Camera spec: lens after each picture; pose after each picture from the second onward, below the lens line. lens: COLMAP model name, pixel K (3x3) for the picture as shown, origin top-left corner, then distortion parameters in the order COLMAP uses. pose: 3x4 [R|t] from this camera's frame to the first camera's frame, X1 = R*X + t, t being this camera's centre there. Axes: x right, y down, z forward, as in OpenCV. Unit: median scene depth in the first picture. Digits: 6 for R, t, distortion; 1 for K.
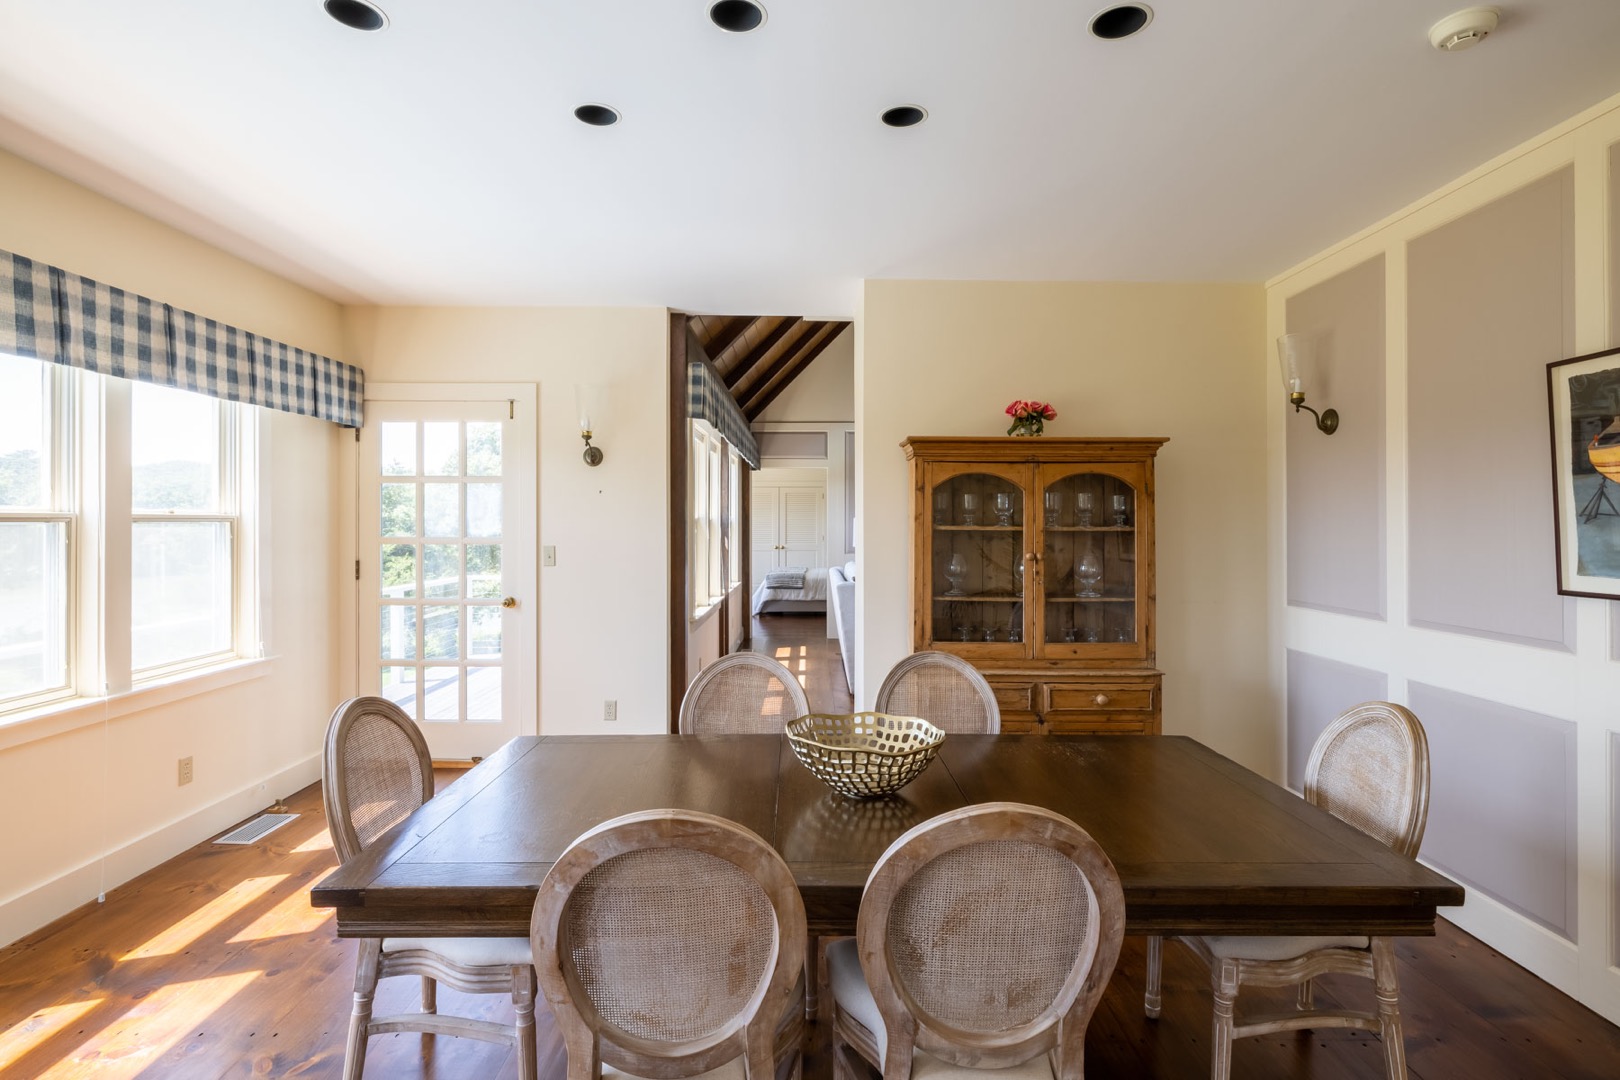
lens RADIAL K [[803.7, 0, 810.4], [0, 803.7, 519.2], [0, 0, 1]] dist [-0.001578, 0.000071]
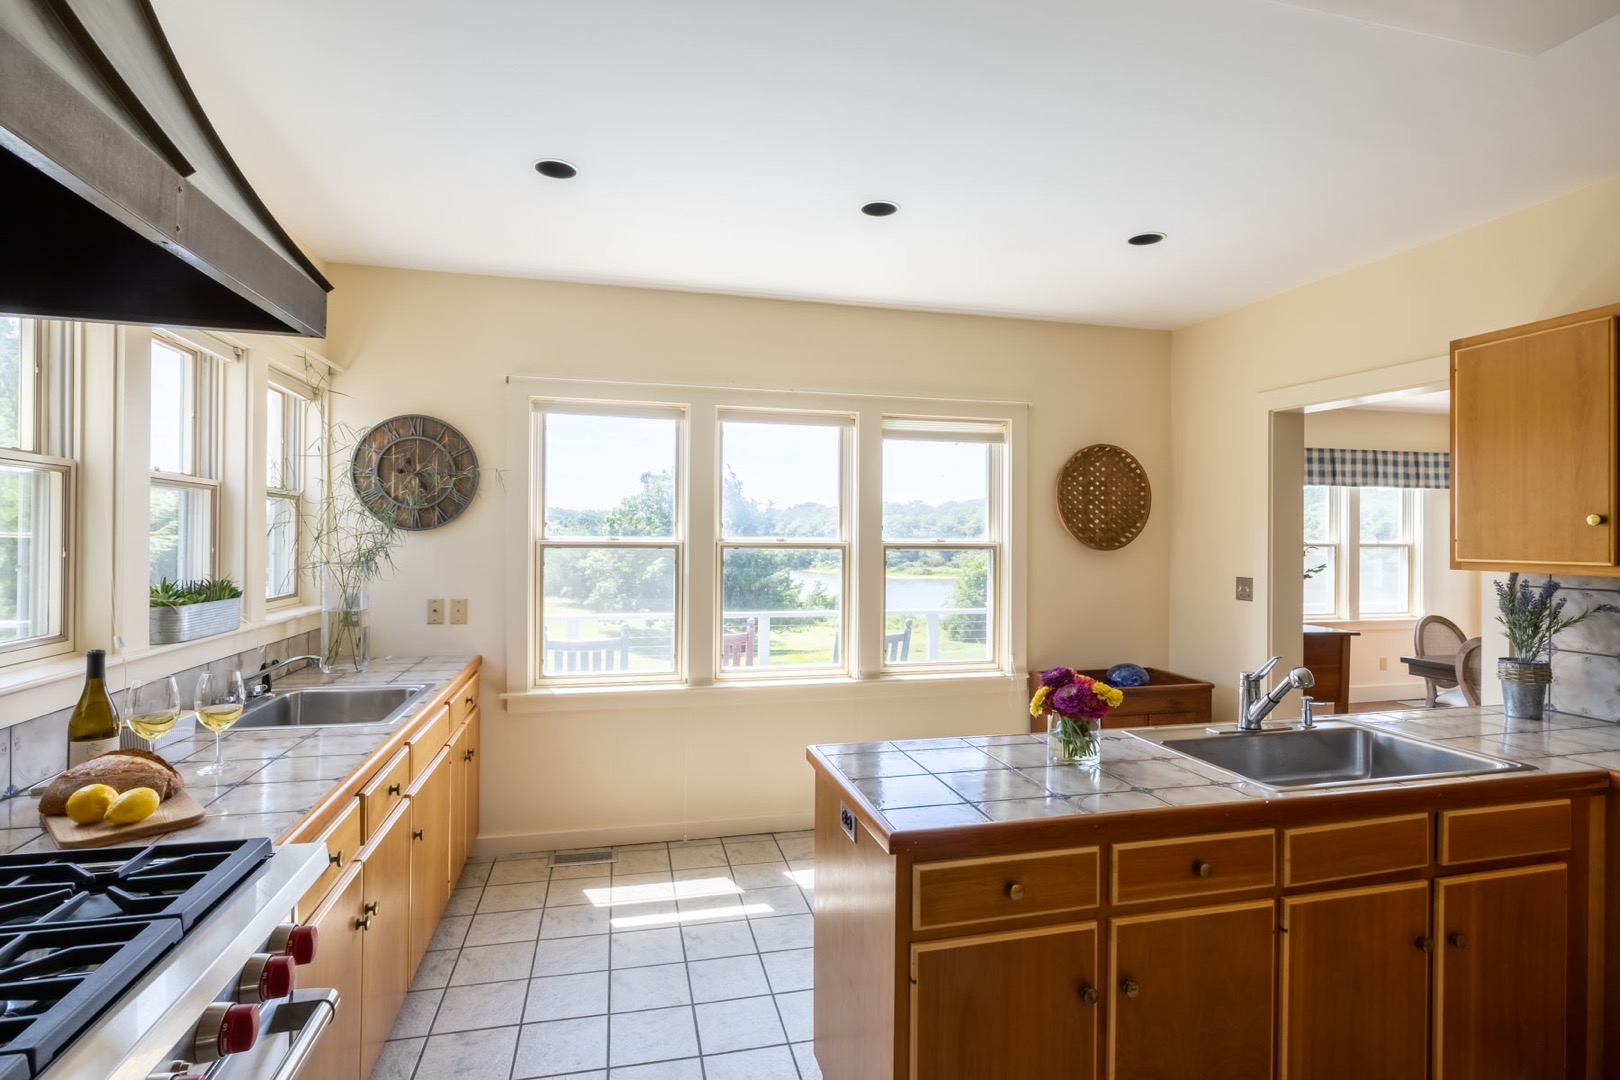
lens RADIAL K [[785.7, 0, 810.0], [0, 785.7, 540.0], [0, 0, 1]] dist [-0.000360, 0.000120]
pose [[0.239739, 0.003634, -0.970830, 0.945998], [-0.002947, 0.999991, 0.003015, -0.018497], [0.970833, 0.002138, 0.239748, -1.050164]]
